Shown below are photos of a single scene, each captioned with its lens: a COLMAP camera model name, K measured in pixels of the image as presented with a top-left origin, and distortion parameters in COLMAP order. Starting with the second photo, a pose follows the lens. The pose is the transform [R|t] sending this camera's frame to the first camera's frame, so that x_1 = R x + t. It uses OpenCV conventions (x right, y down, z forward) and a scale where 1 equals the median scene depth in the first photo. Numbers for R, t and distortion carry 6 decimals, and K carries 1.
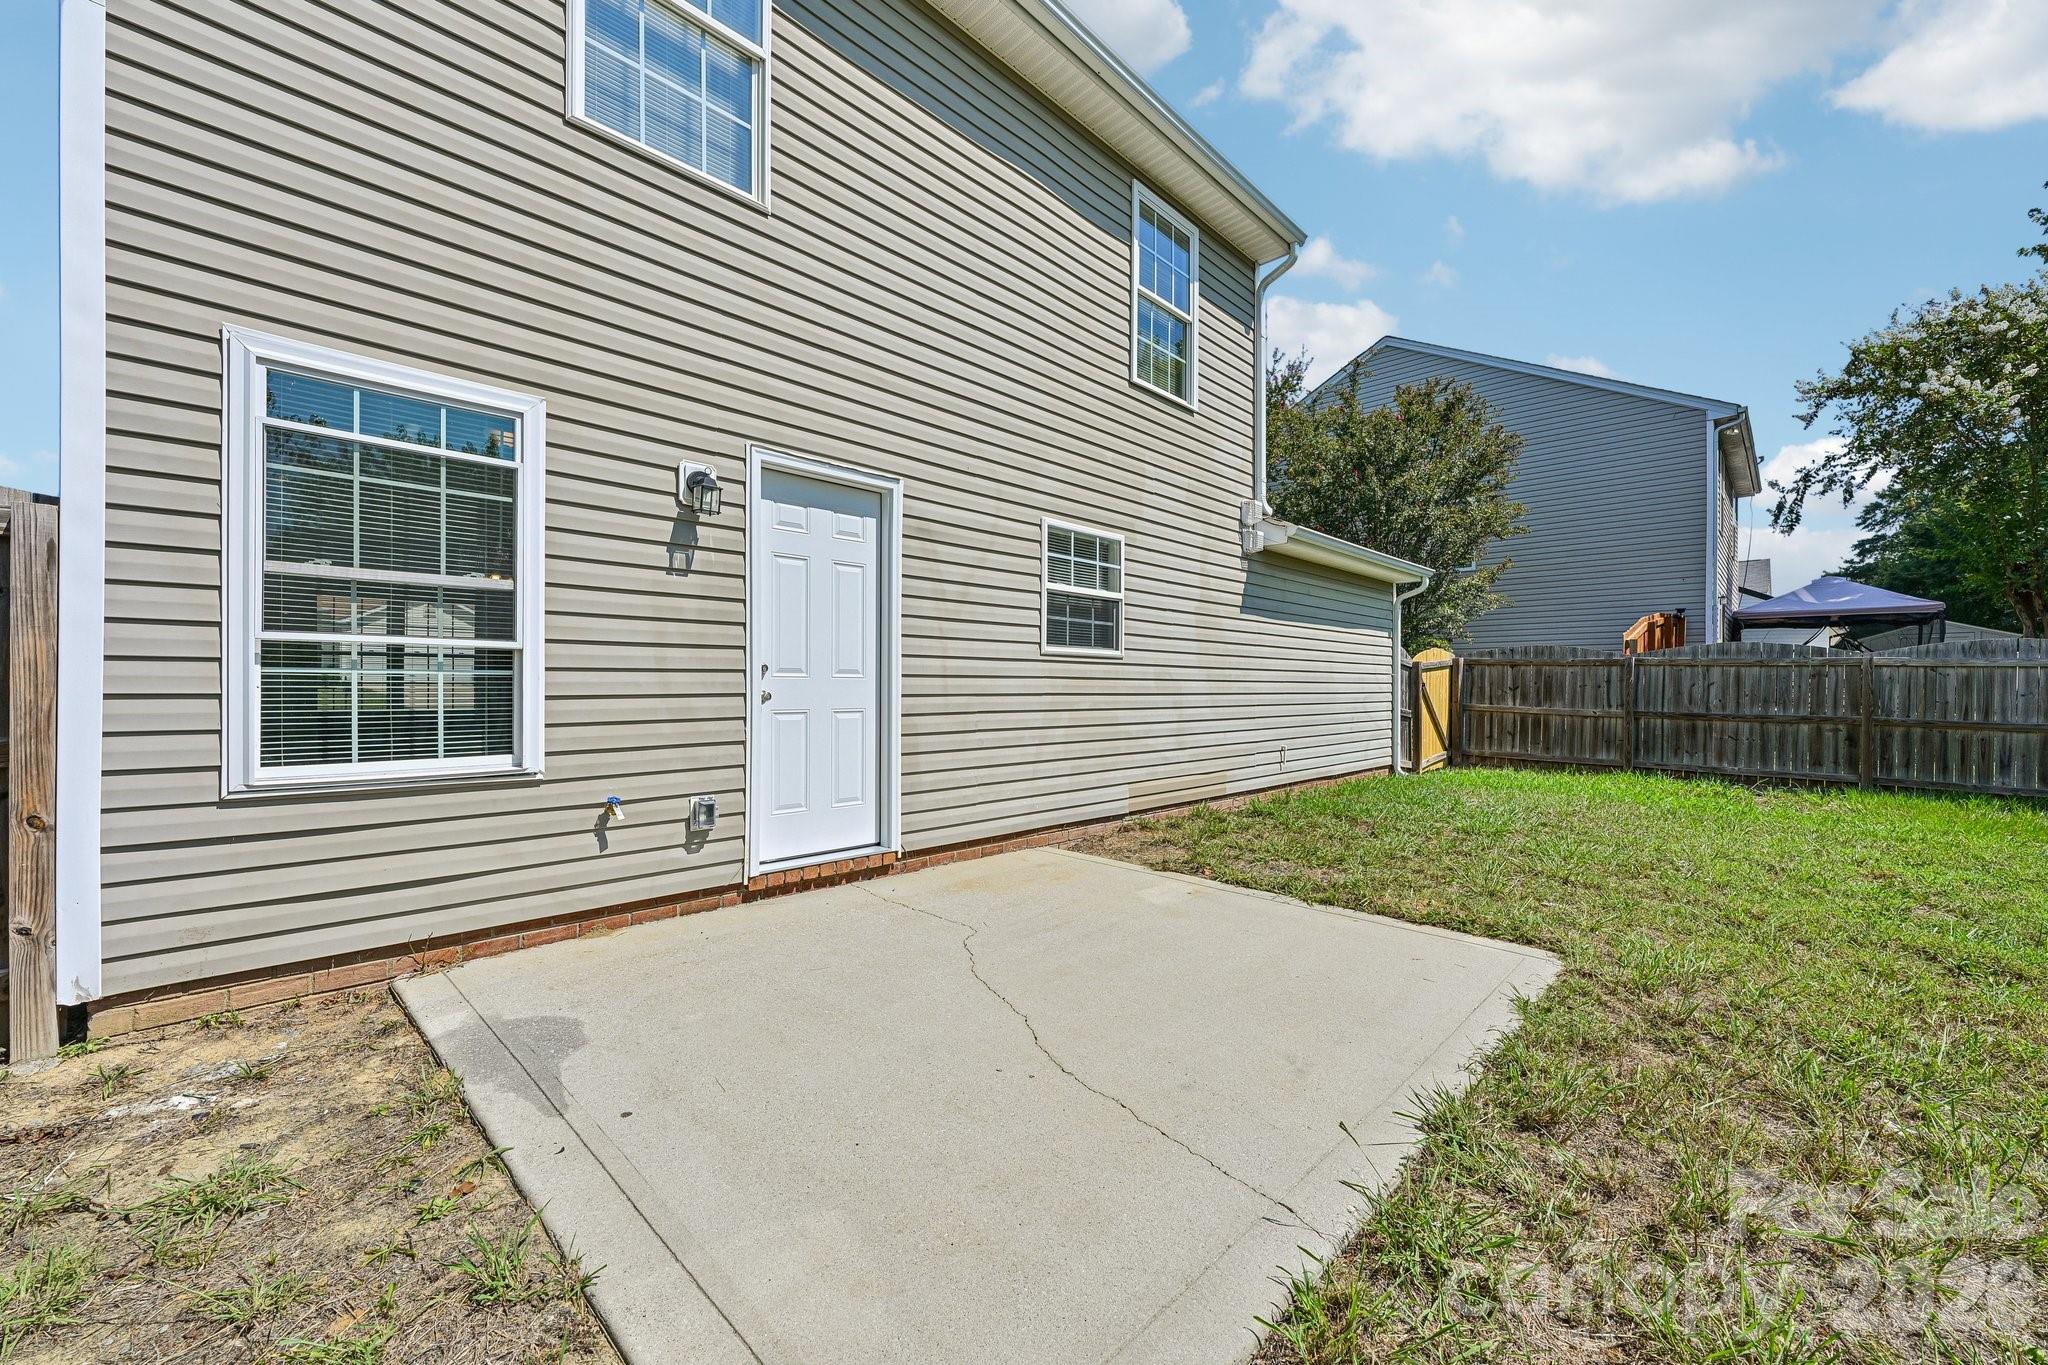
lens RADIAL K [[811.8, 0, 1017.4], [0, 811.8, 688.6], [0, 0, 1]] dist [0.000922, -0.000057]
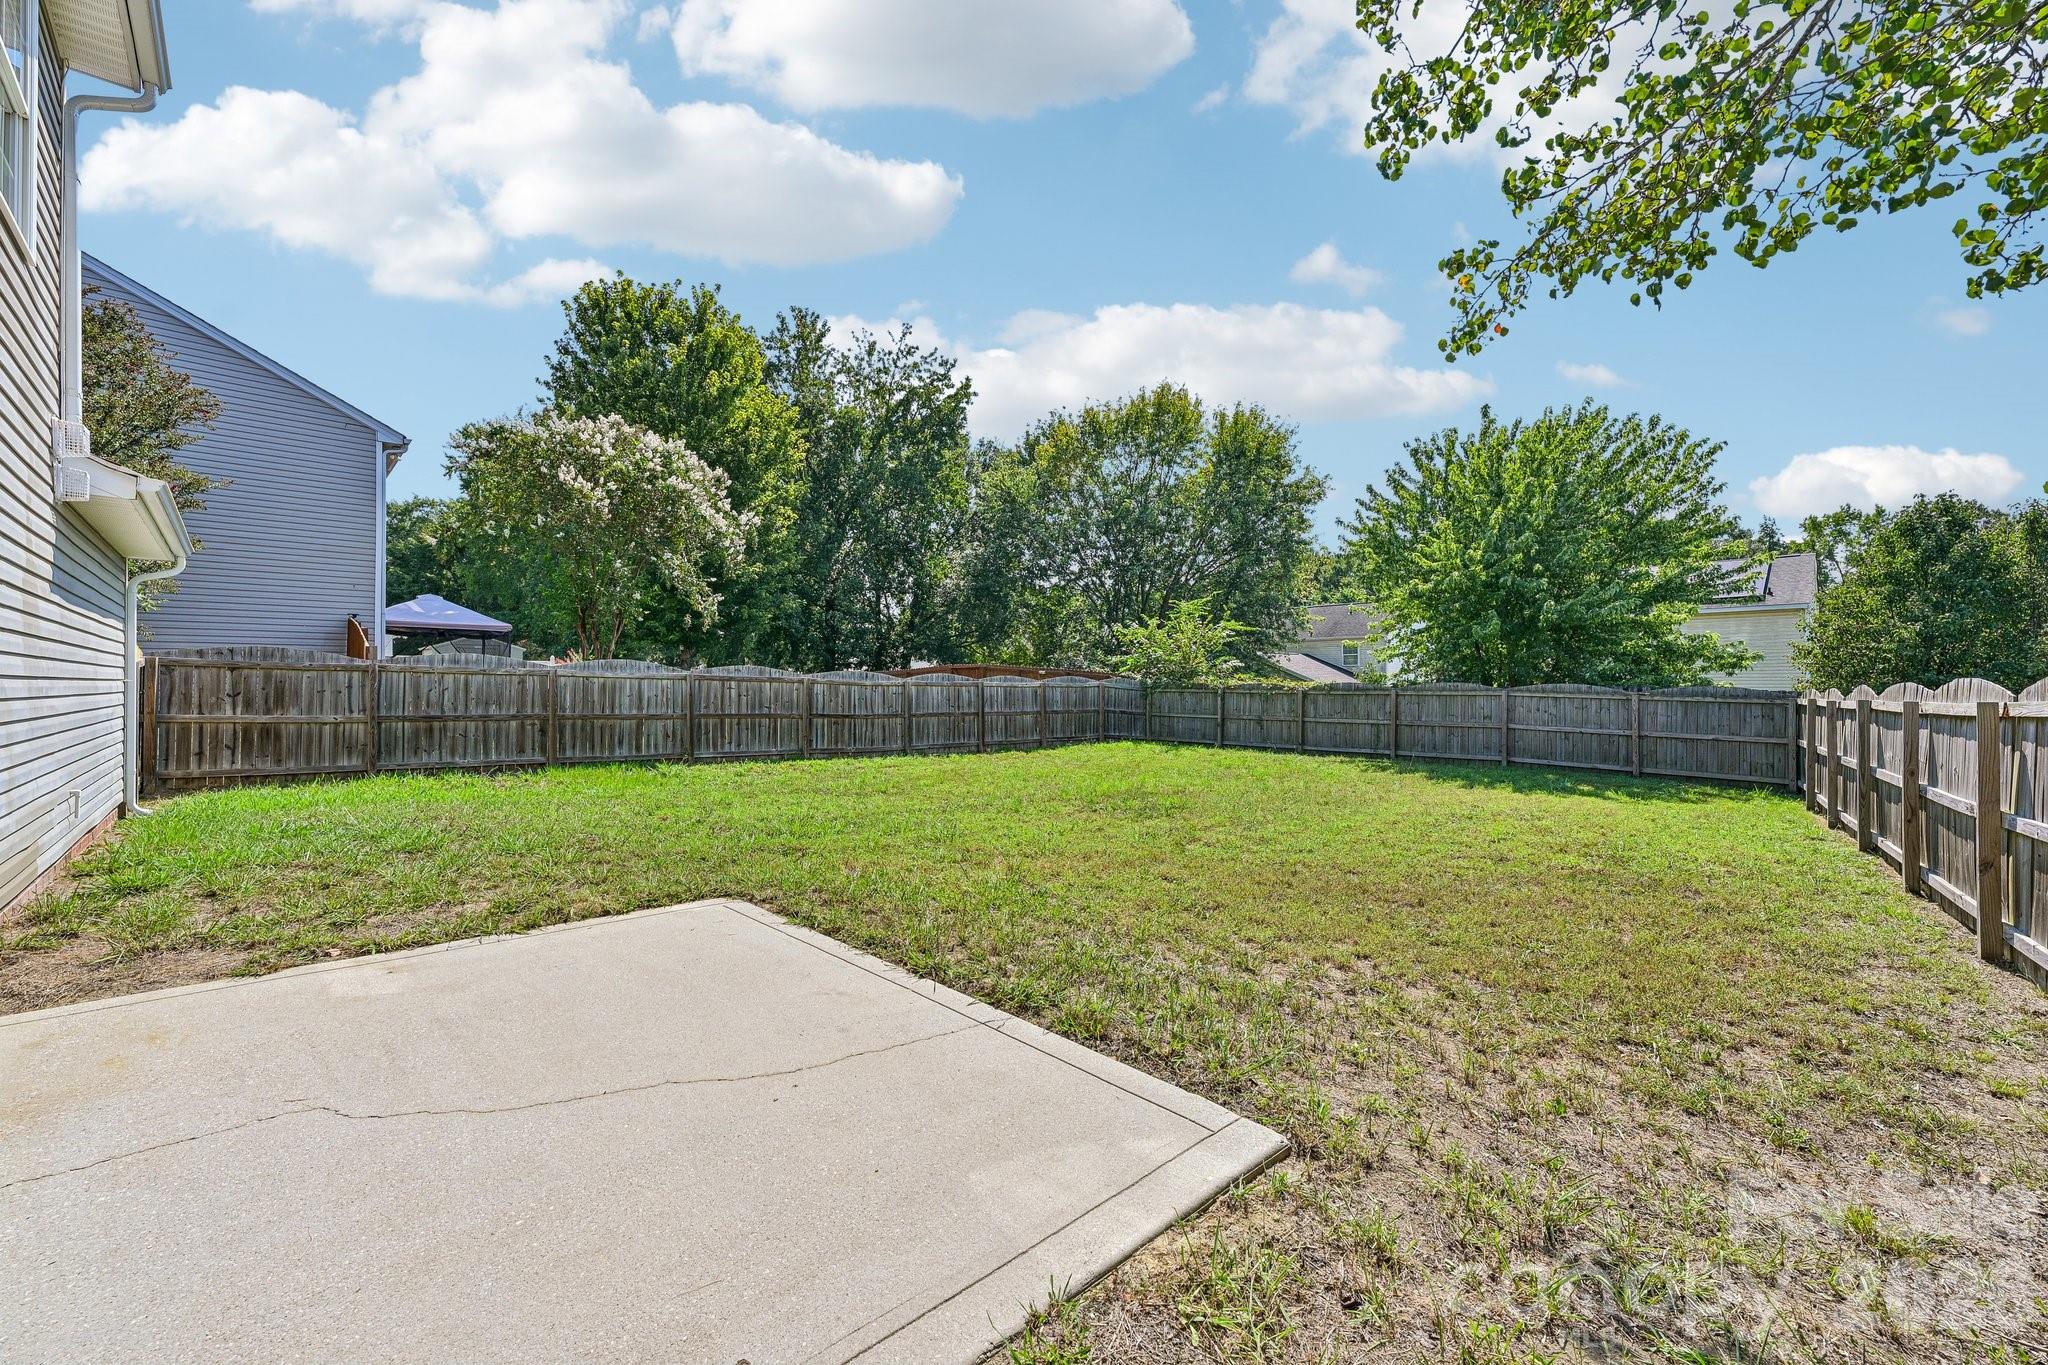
lens RADIAL K [[807.3, 0, 1017.1], [0, 807.3, 678.1], [0, 0, 1]] dist [0.000460, 0.000068]
pose [[0.045523, 0.005755, 0.998947, -0.283567], [0.000476, 0.999983, -0.005783, -0.016980], [-0.998963, 0.000738, 0.045519, 0.175533]]
